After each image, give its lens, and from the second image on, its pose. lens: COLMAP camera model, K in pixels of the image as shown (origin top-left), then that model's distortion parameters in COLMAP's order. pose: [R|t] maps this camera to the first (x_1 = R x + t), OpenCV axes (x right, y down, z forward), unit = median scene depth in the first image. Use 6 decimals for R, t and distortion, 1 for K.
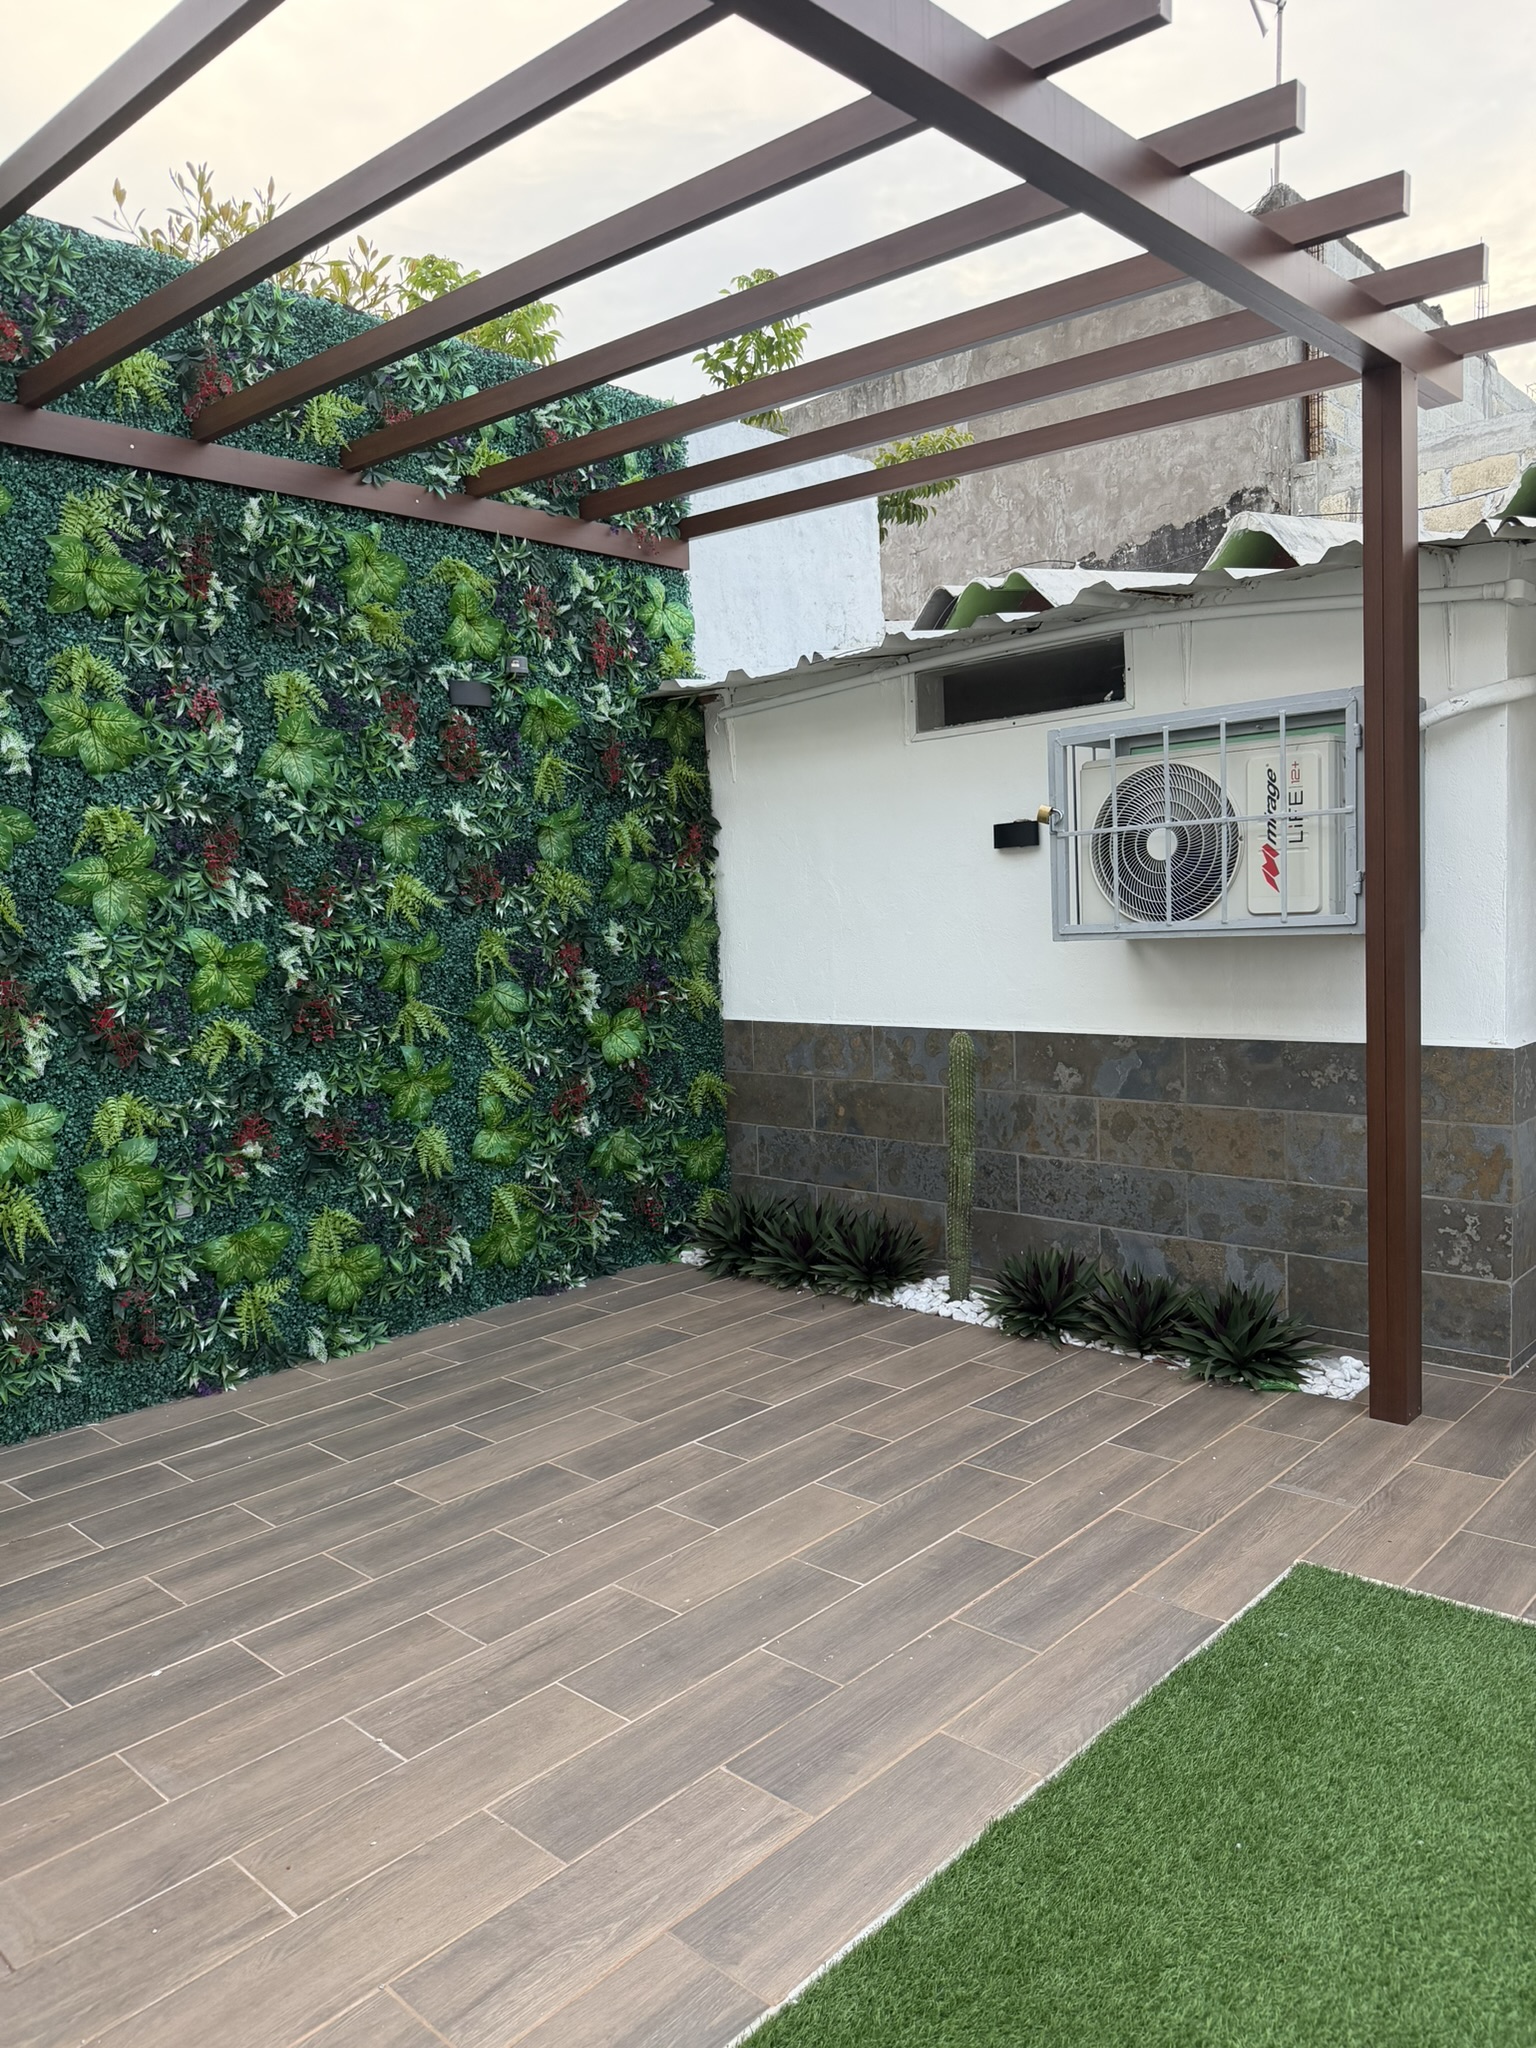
lens RADIAL K [[1427.5, 0, 783.6], [0, 1427.5, 1020.2], [0, 0, 1]] dist [0.039867, -0.052968]
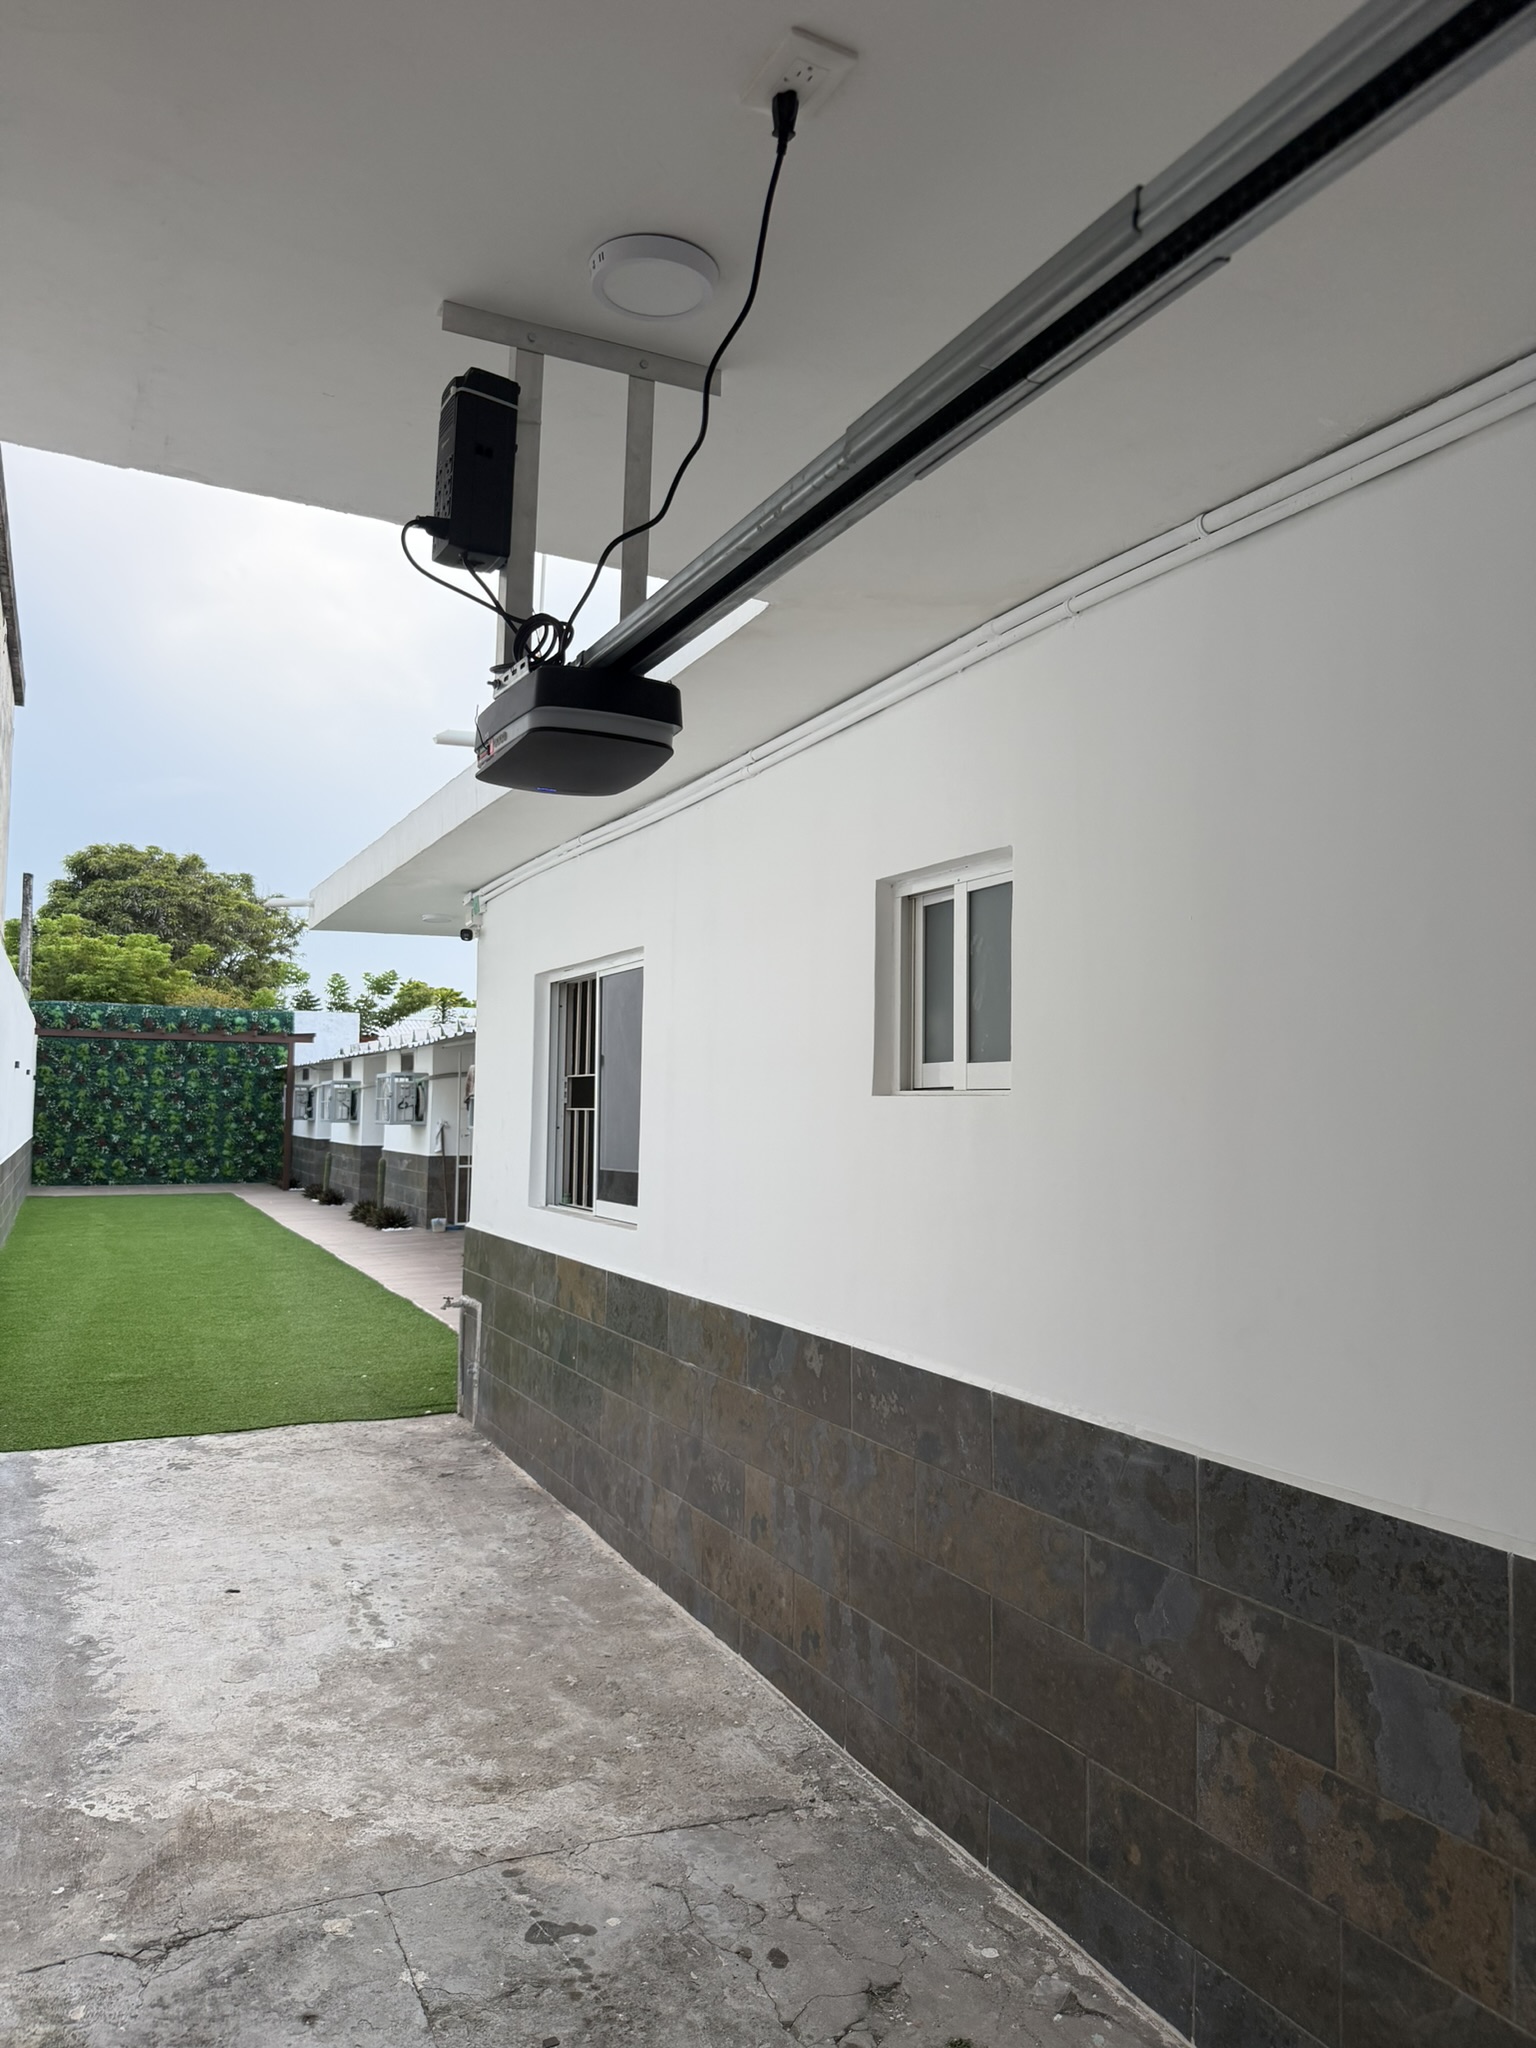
lens RADIAL K [[1427.5, 0, 772.0], [0, 1427.5, 1027.2], [0, 0, 1]] dist [0.039867, -0.052968]
pose [[0.929003, 0.025988, -0.369158, 4.032363], [-0.077263, 0.989169, -0.124801, 0.147525], [0.361916, 0.144463, 0.920949, -3.615261]]
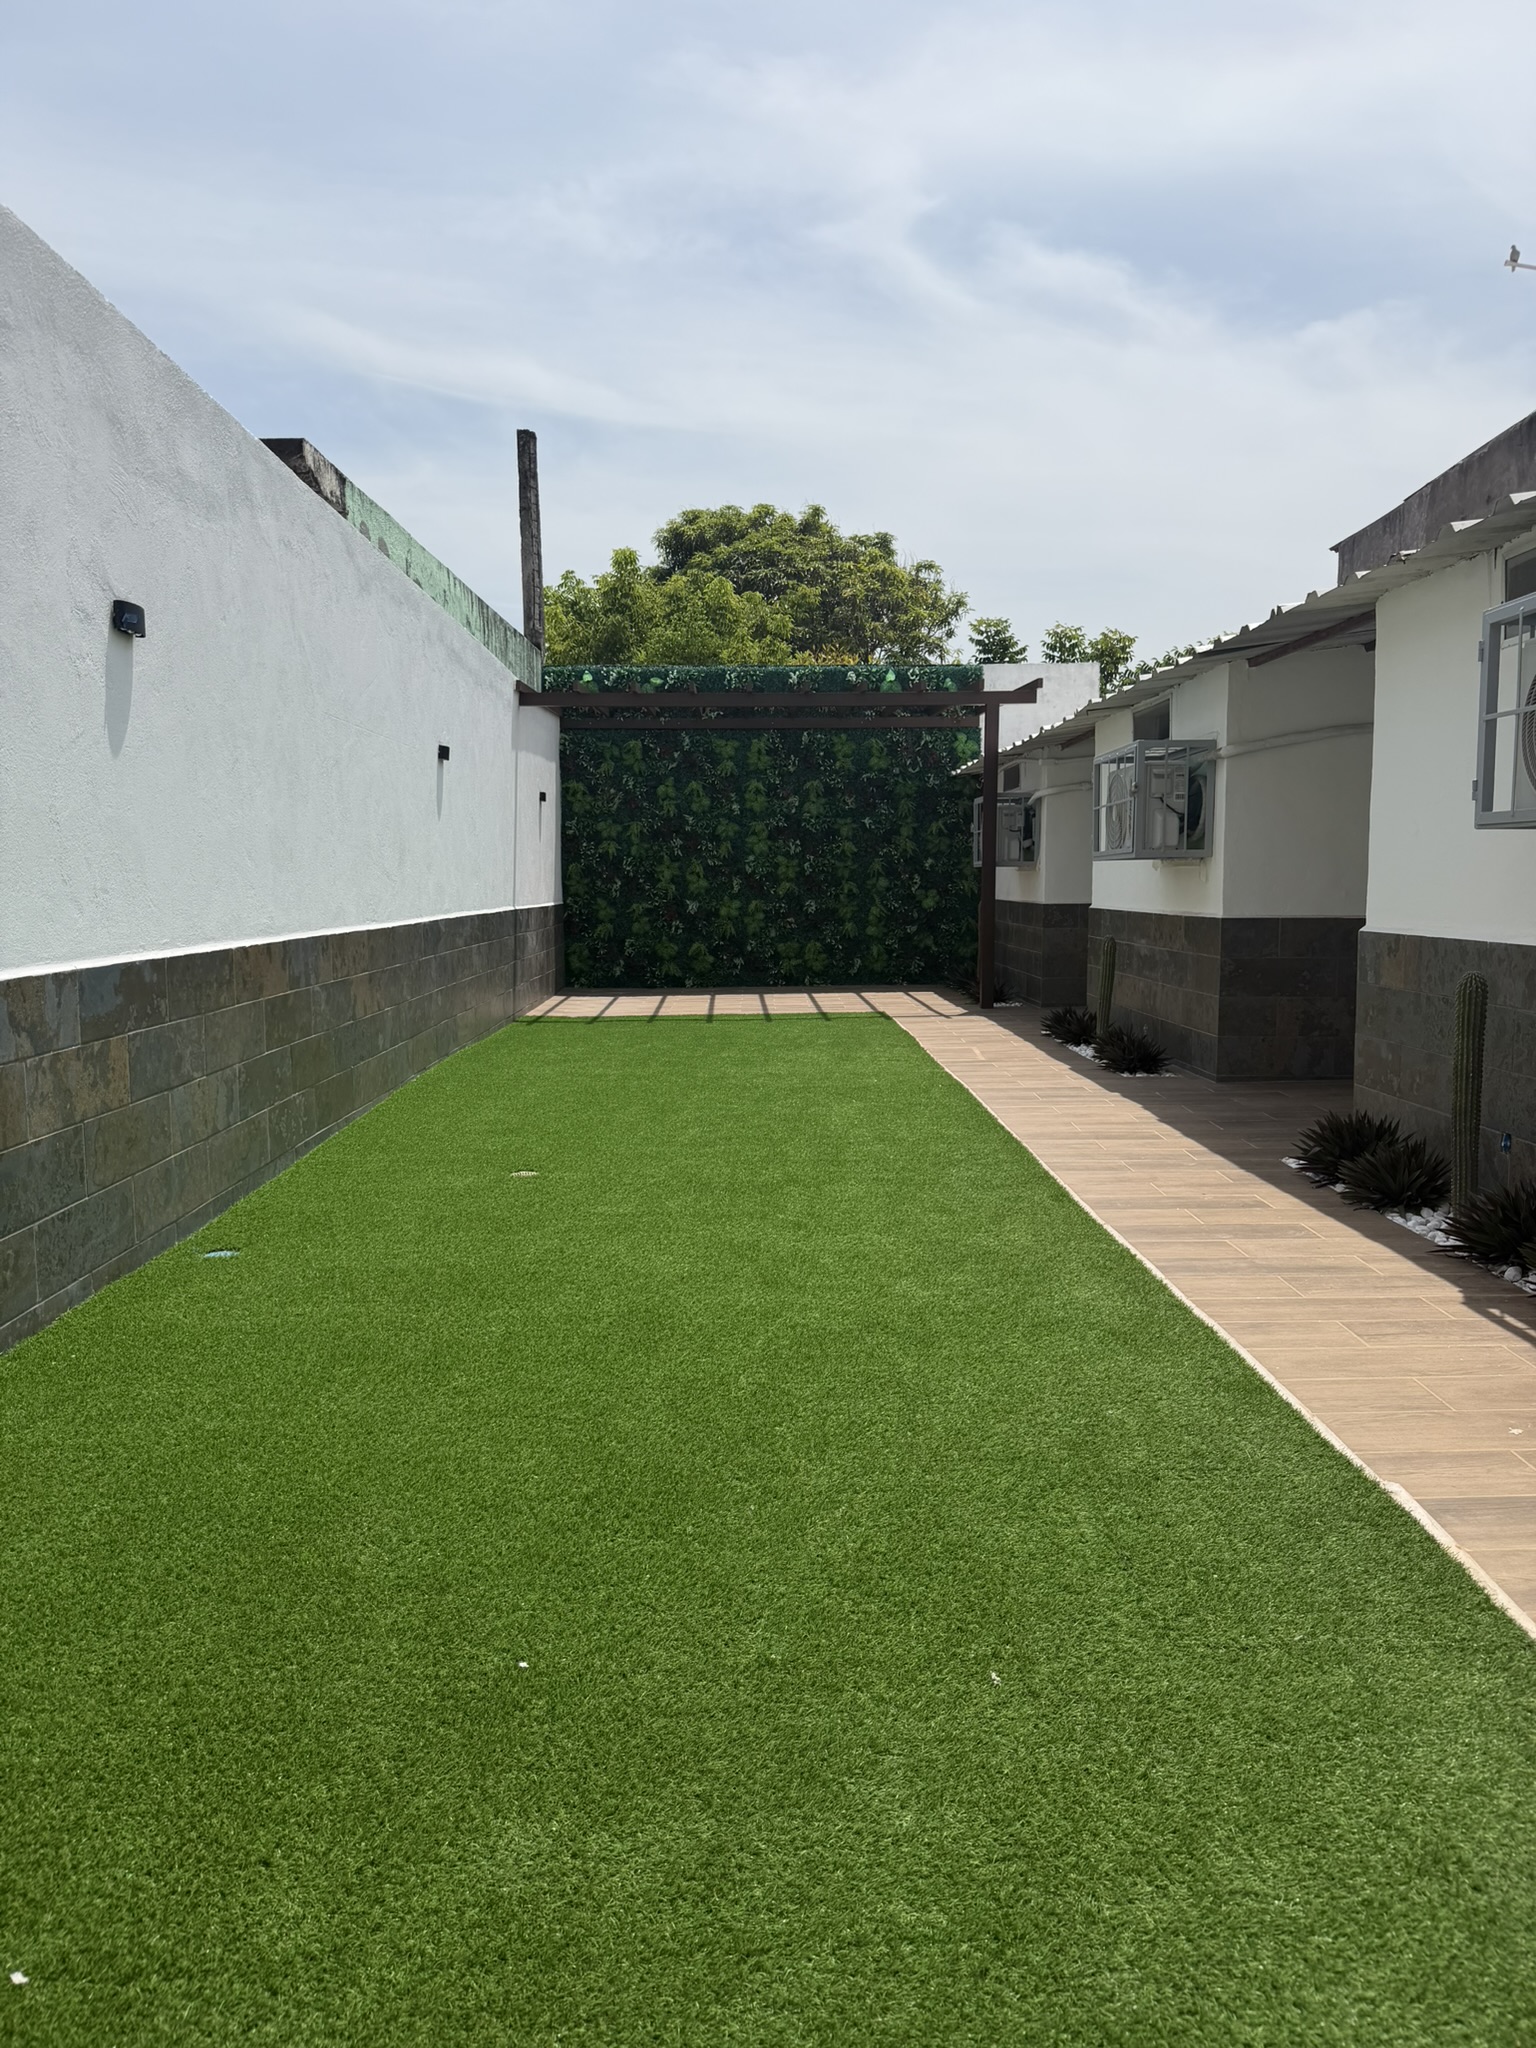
lens RADIAL K [[1427.5, 0, 775.2], [0, 1427.5, 1033.6], [0, 0, 1]] dist [0.039867, -0.052968]
pose [[0.695226, 0.109458, -0.710408, 1.986122], [-0.079759, 0.993981, 0.075096, 0.101192], [0.714353, 0.004452, 0.699772, -1.377439]]
